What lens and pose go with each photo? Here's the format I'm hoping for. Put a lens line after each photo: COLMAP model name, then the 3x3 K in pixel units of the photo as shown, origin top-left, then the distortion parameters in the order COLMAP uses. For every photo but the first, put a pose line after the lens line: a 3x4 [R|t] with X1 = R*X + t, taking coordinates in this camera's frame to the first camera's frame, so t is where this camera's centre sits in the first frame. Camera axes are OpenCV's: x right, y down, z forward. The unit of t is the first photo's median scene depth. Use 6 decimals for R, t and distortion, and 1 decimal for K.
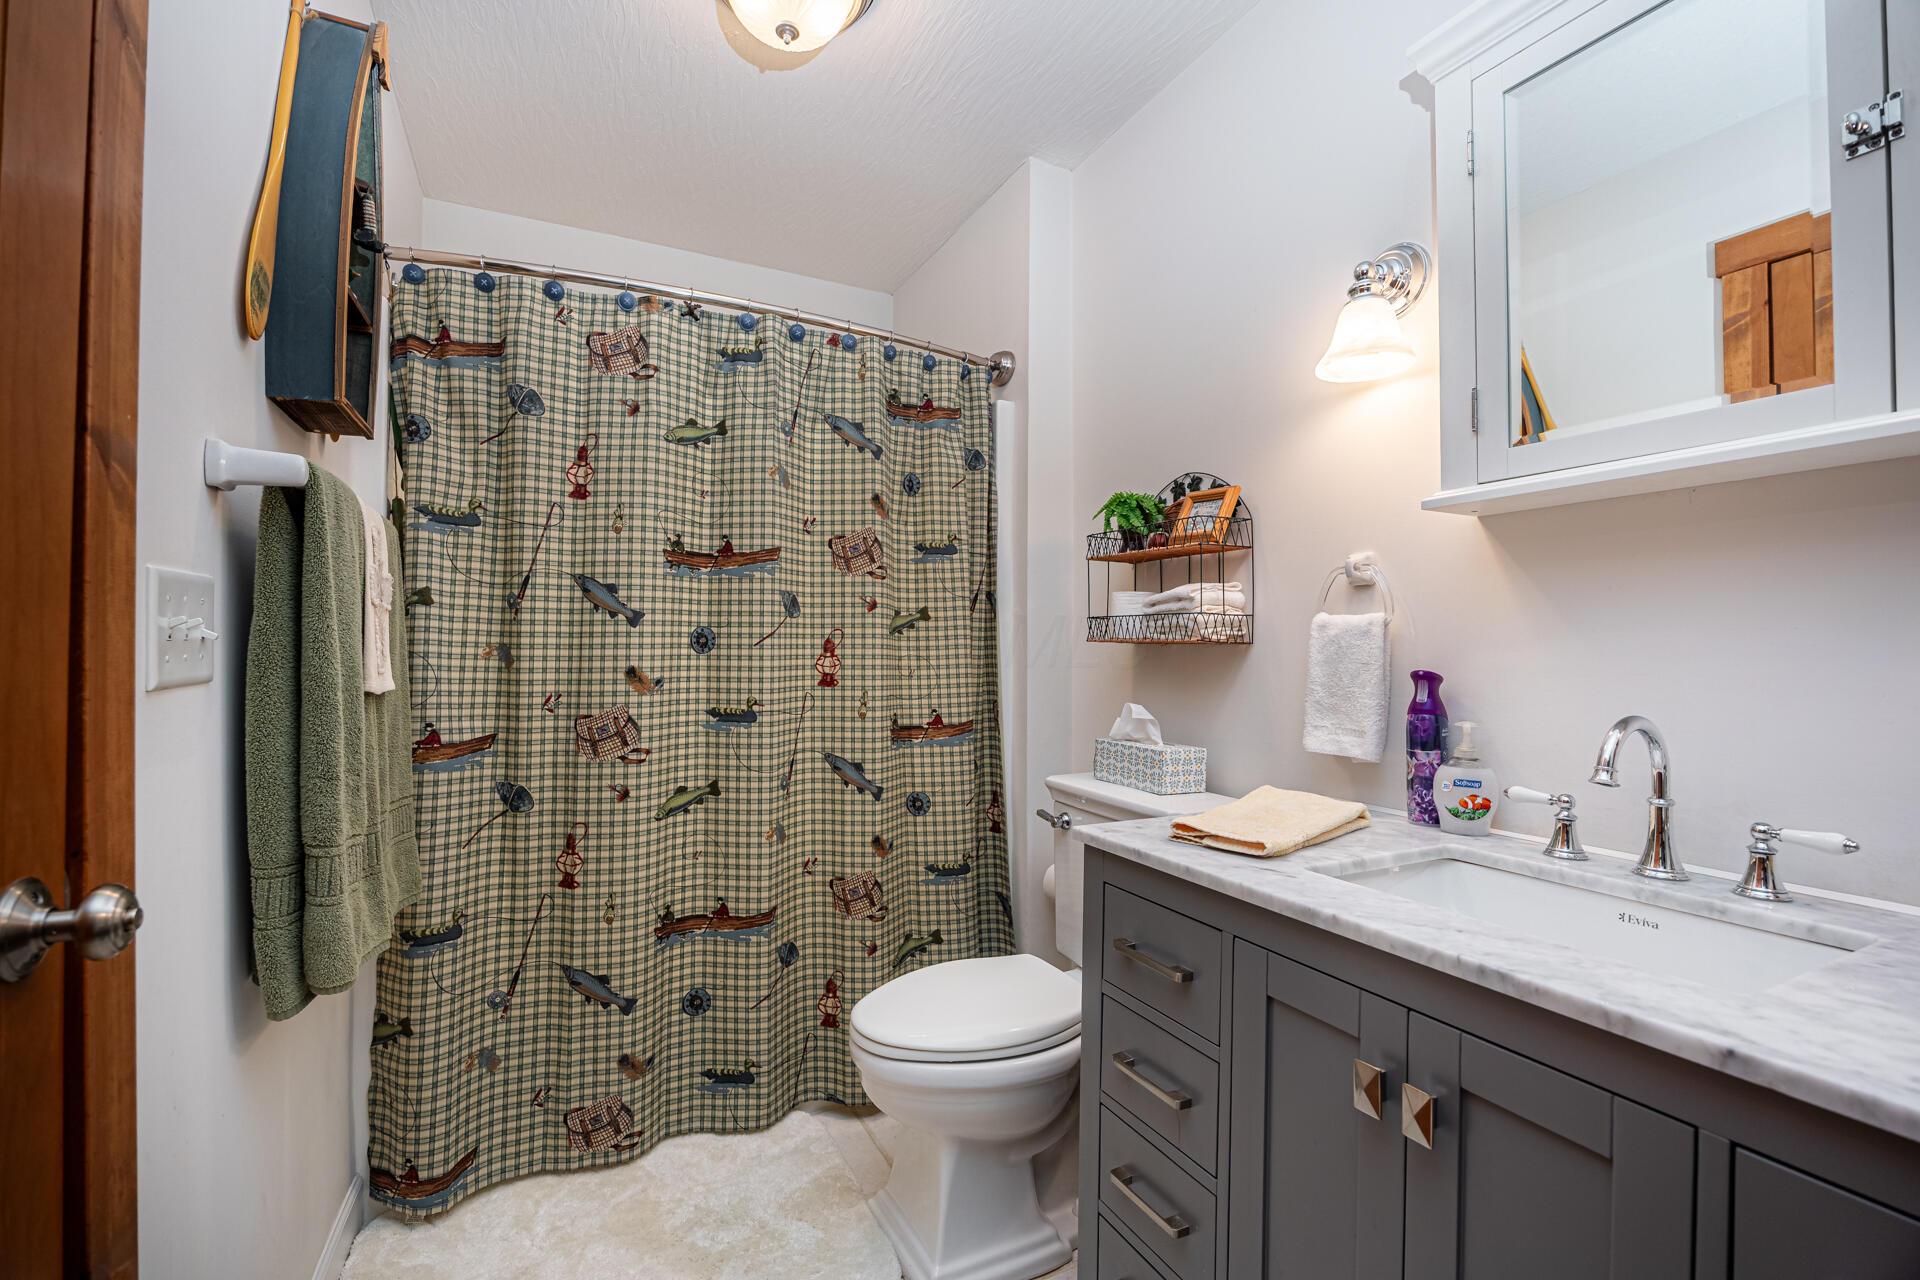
lens RADIAL K [[919.1, 0, 960.0], [0, 919.1, 640.0], [0, 0, 1]] dist [-0.017717, -0.000353]
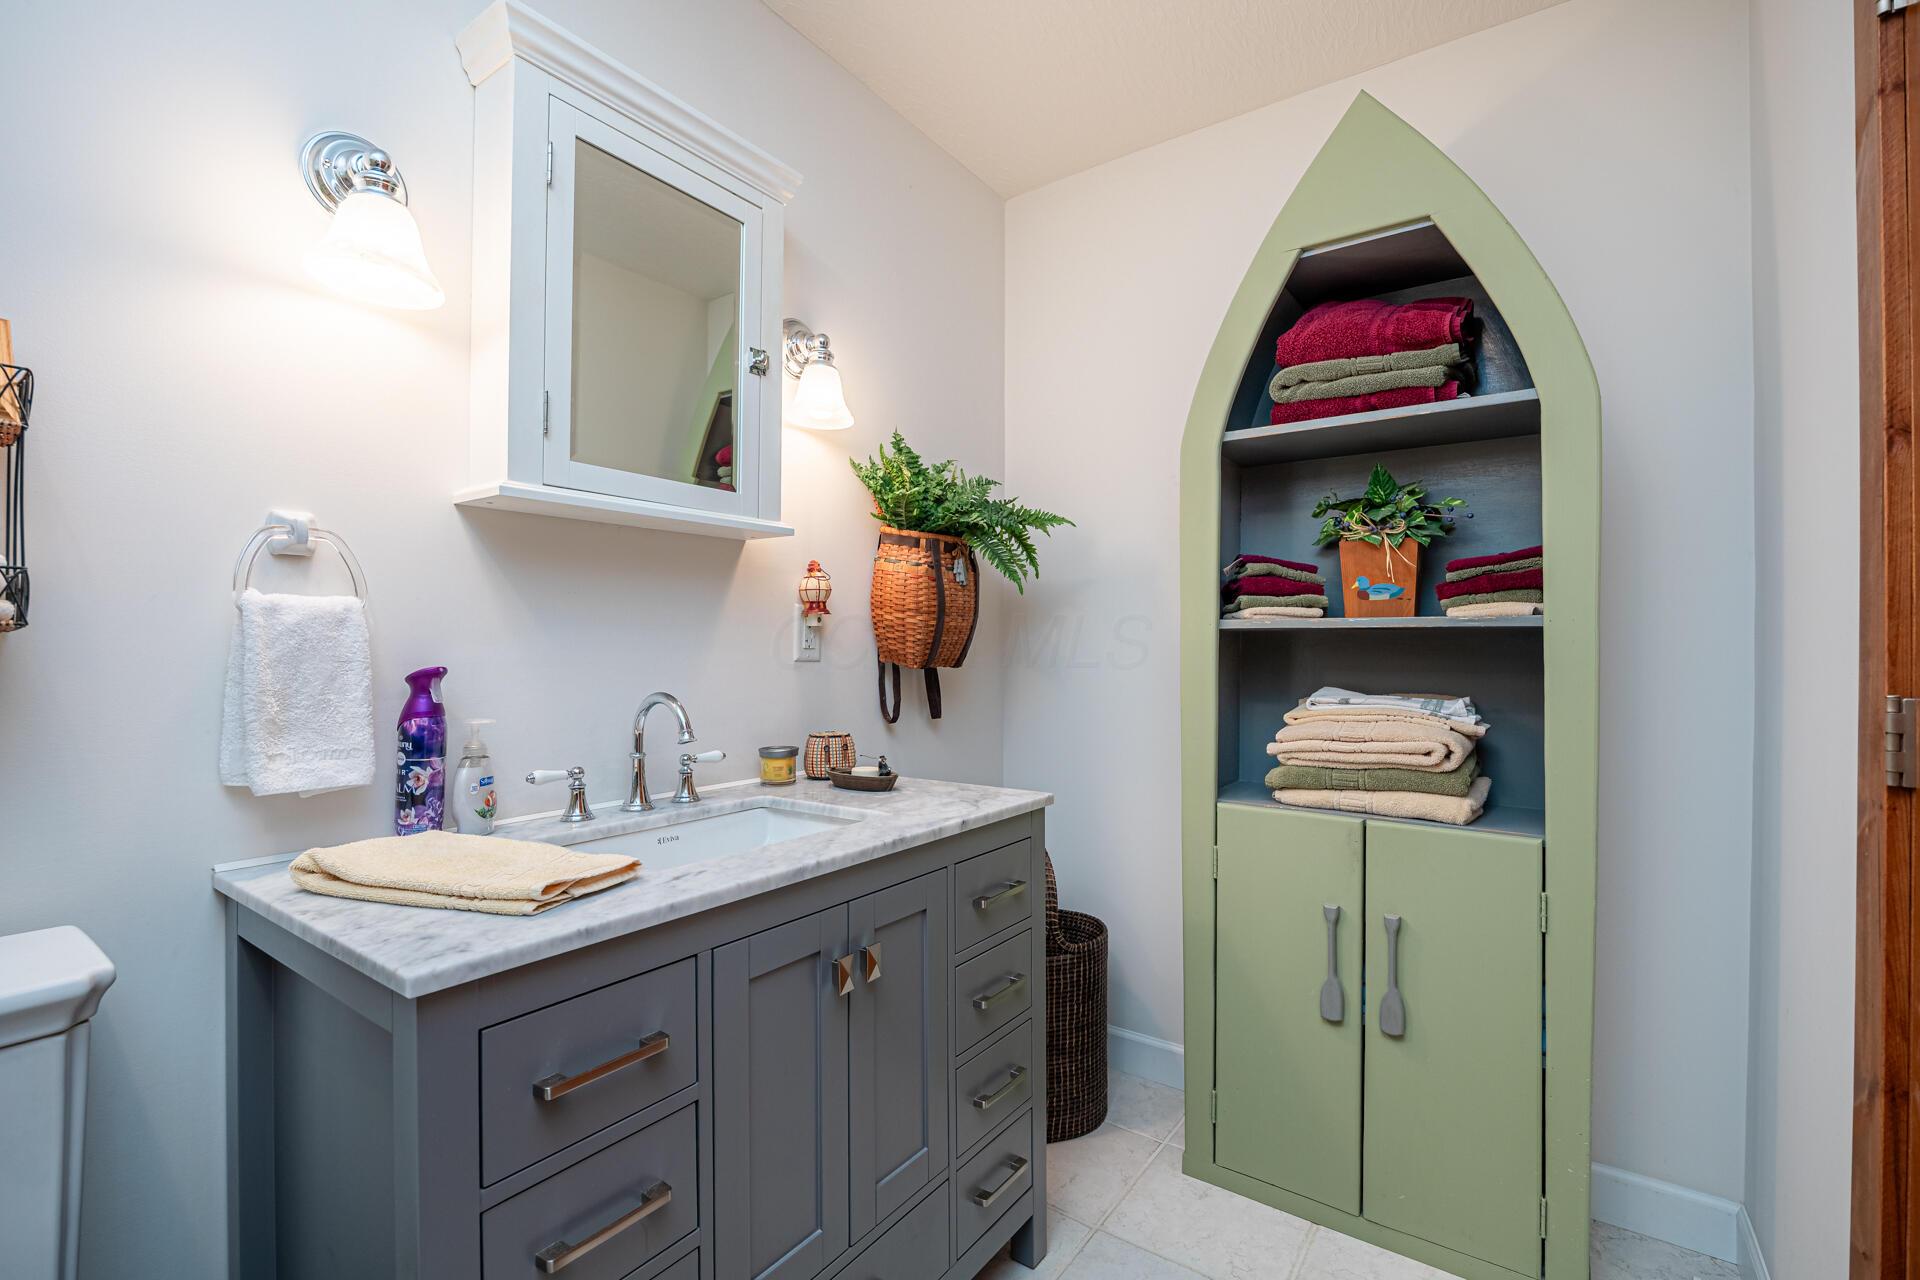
lens RADIAL K [[919.1, 0, 960.0], [0, 919.1, 640.0], [0, 0, 1]] dist [-0.017717, -0.000353]
pose [[-0.532497, -0.003968, 0.846423, -0.616478], [-0.016948, 0.999839, -0.005975, 0.004471], [-0.846262, -0.017527, -0.532478, 1.247505]]
